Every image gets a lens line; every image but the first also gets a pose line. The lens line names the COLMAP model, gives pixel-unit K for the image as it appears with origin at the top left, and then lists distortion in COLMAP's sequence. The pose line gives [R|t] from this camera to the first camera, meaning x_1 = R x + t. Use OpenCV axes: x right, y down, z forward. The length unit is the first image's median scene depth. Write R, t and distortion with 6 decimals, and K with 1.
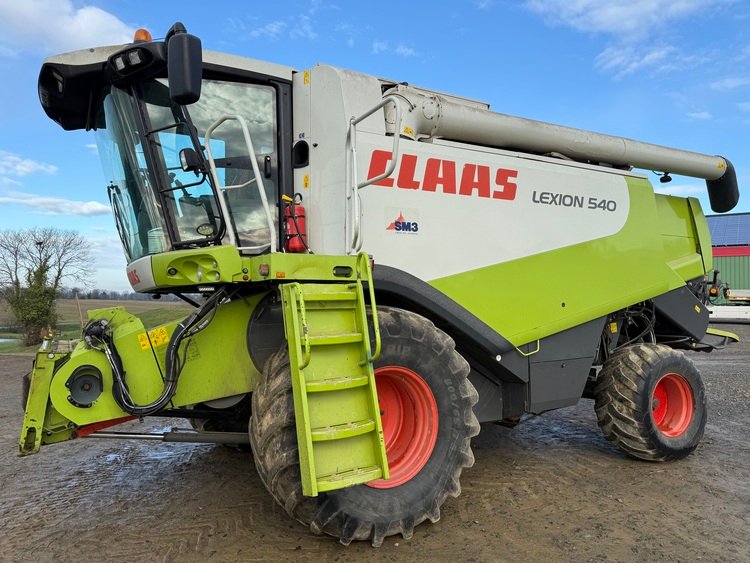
lens RADIAL K [[521.5, 0, 380.1], [0, 521.5, 293.9], [0, 0, 1]] dist [0.073486, -0.078338]
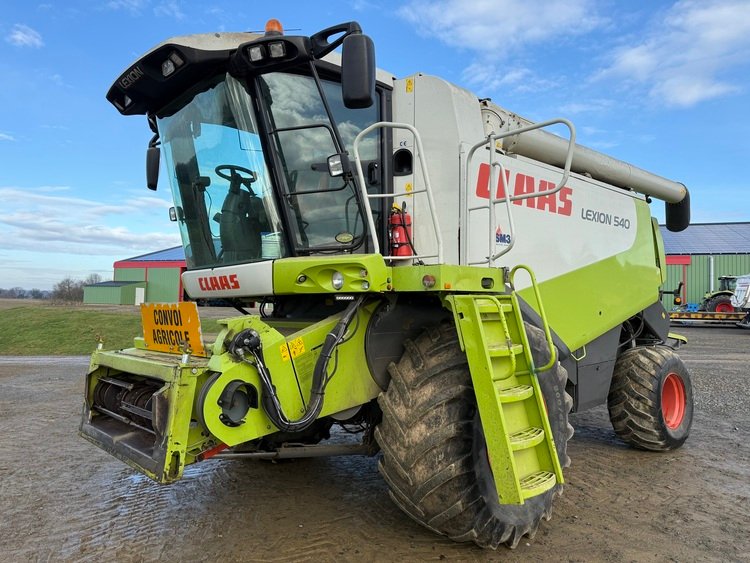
lens RADIAL K [[521.5, 0, 380.1], [0, 521.5, 293.9], [0, 0, 1]] dist [0.073486, -0.078338]
pose [[0.973502, 0.013918, 0.228256, -0.394786], [-0.014331, 0.999897, 0.000149, -0.014356], [-0.228230, -0.003416, 0.973601, 0.038793]]
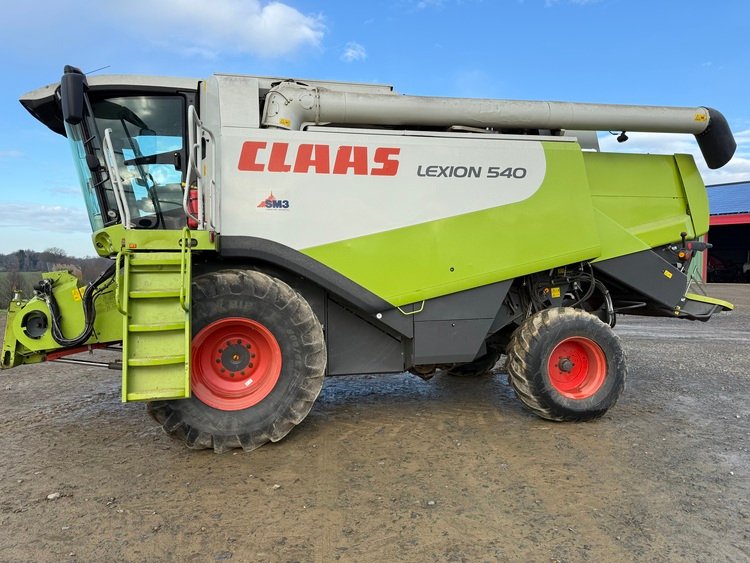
lens RADIAL K [[516.9, 0, 379.6], [0, 516.9, 292.5], [0, 0, 1]] dist [0.116043, -0.140452]
pose [[0.954601, 0.007936, -0.297781, 0.590929], [0.007147, 0.998747, 0.049528, 0.015642], [0.297801, -0.049408, 0.953349, -0.078023]]
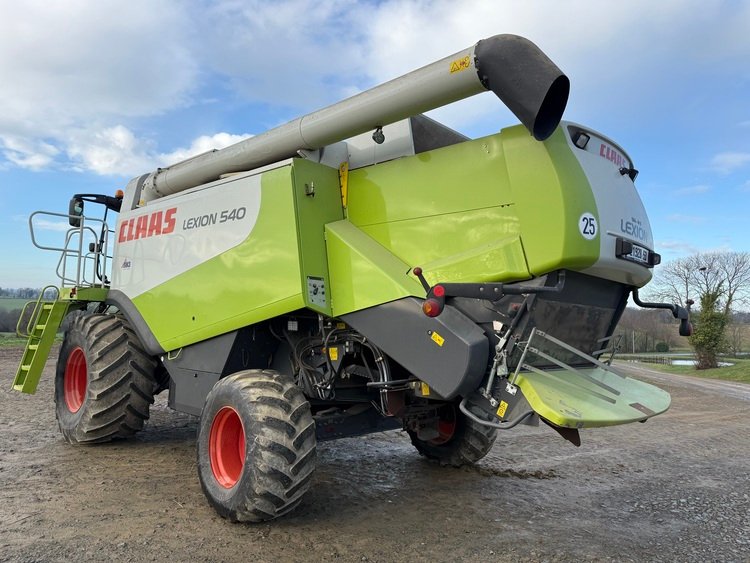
lens RADIAL K [[521.5, 0, 380.1], [0, 521.5, 293.9], [0, 0, 1]] dist [0.073486, -0.078338]
pose [[0.294530, -0.027553, -0.955245, 1.686833], [-0.019004, 0.999218, -0.034681, 0.001048], [0.955453, 0.028368, 0.293776, 1.181136]]
